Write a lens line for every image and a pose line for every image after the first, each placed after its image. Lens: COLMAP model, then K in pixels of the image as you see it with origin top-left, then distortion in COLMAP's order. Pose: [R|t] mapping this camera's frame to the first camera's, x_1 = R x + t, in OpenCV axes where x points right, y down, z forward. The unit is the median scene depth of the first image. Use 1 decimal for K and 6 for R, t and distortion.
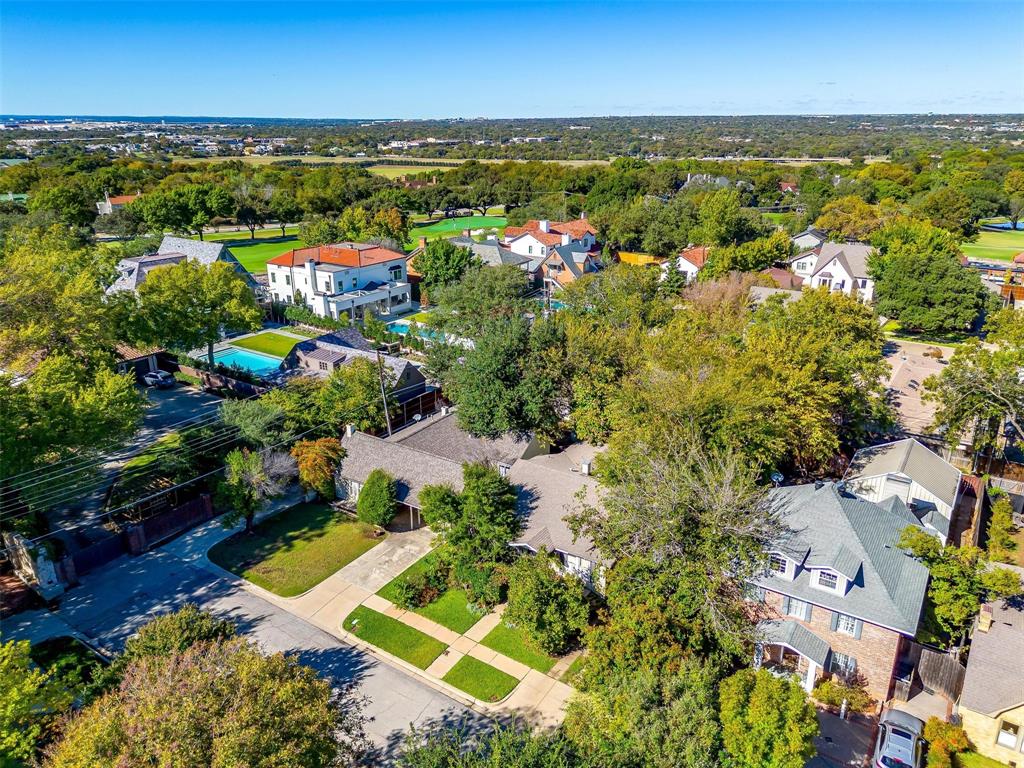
lens RADIAL K [[730.5, 0, 512.5], [0, 730.5, 398.2], [0, 0, 1]] dist [0.083921, -0.091192]
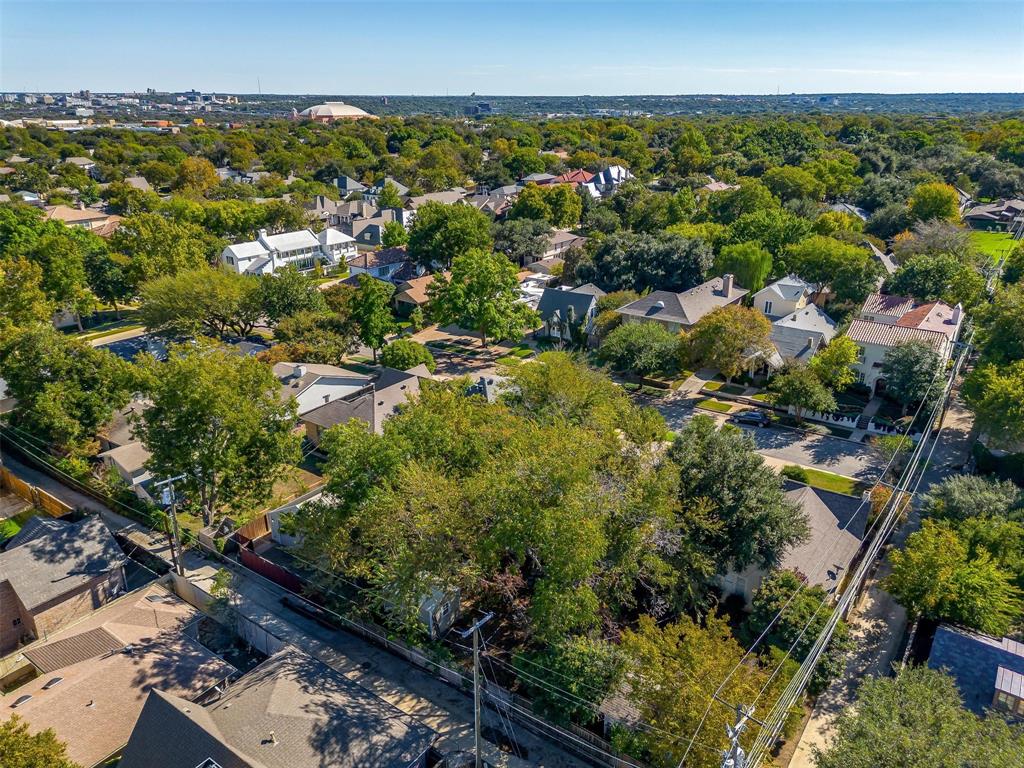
lens RADIAL K [[730.5, 0, 512.5], [0, 730.5, 398.2], [0, 0, 1]] dist [0.083921, -0.091192]
pose [[-0.999305, -0.018091, 0.032577, 0.231057], [0.008952, 0.732080, 0.681160, -0.745961], [-0.036172, 0.680978, -0.731410, 1.667348]]
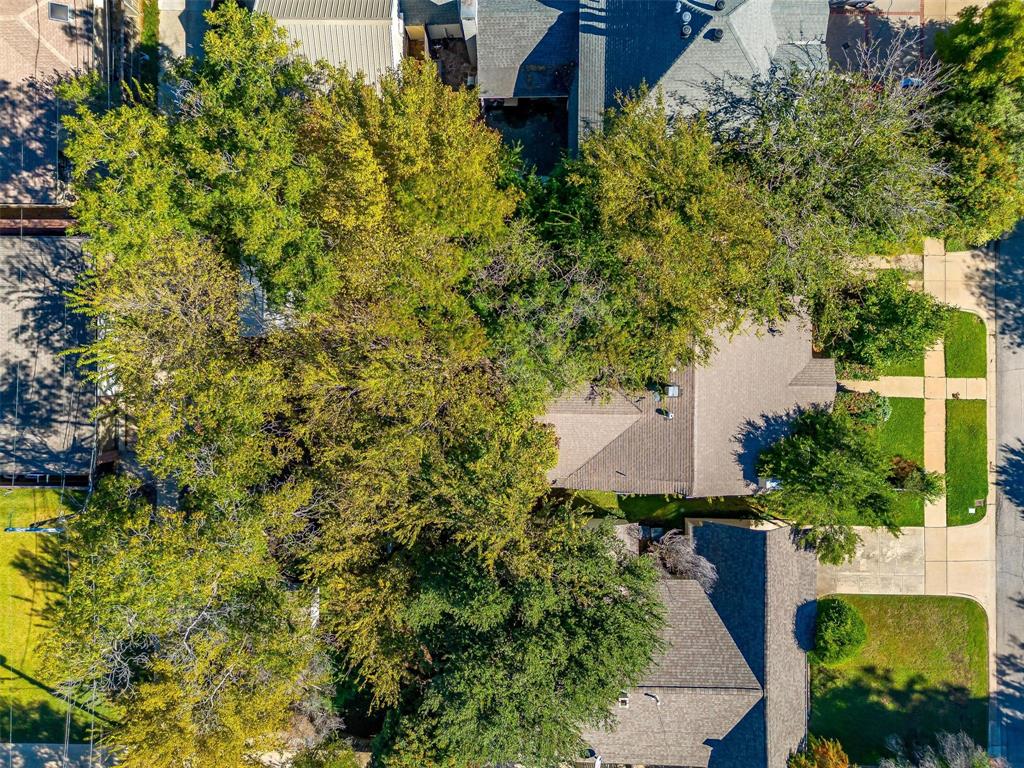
lens RADIAL K [[726.7, 0, 498.9], [0, 726.7, 405.9], [0, 0, 1]] dist [0.082846, -0.091325]
pose [[-0.548272, -0.836280, 0.005737, 0.157341], [0.316444, -0.201103, 0.927050, -0.532084], [-0.774120, 0.510091, 0.374895, 0.793943]]
